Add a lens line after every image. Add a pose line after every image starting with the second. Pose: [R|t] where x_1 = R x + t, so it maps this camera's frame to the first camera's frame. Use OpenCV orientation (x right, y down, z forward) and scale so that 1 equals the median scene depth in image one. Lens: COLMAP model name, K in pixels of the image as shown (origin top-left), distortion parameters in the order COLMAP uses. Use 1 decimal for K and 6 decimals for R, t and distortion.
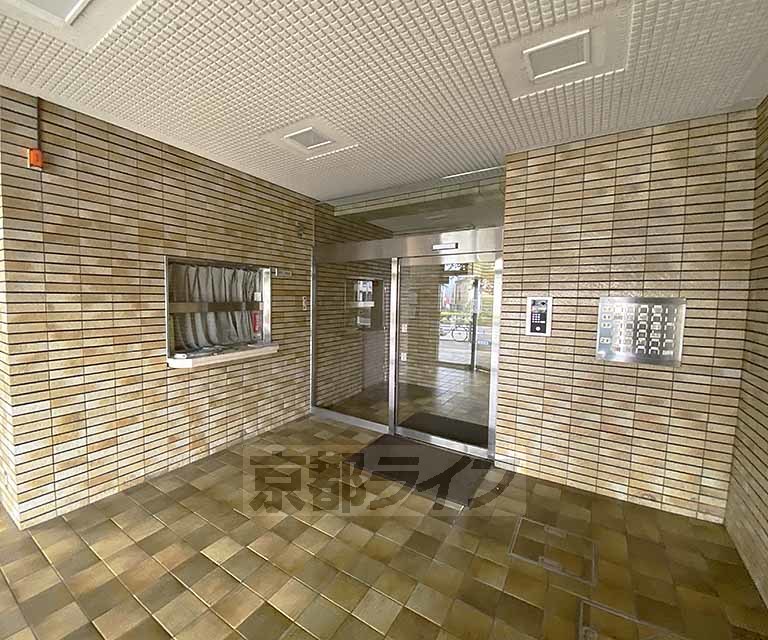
lens RADIAL K [[348.9, 0, 344.5], [0, 348.9, 318.5], [0, 0, 1]] dist [0.021889, -0.000391]
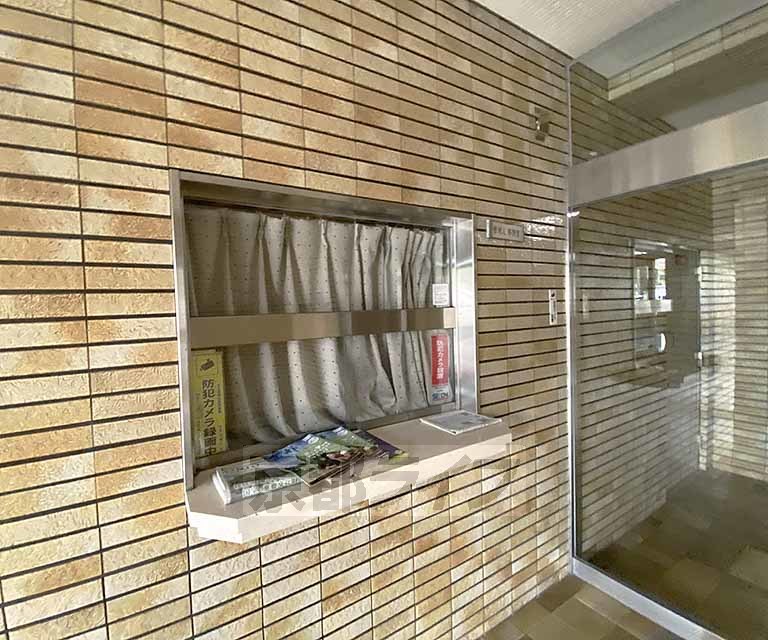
lens RADIAL K [[348.9, 0, 344.5], [0, 348.9, 318.5], [0, 0, 1]] dist [0.021889, -0.000391]
pose [[0.904000, -0.029422, -0.426519, -0.185279], [0.016655, 0.999295, -0.033634, -0.024648], [0.427208, 0.023302, 0.903853, 0.615529]]
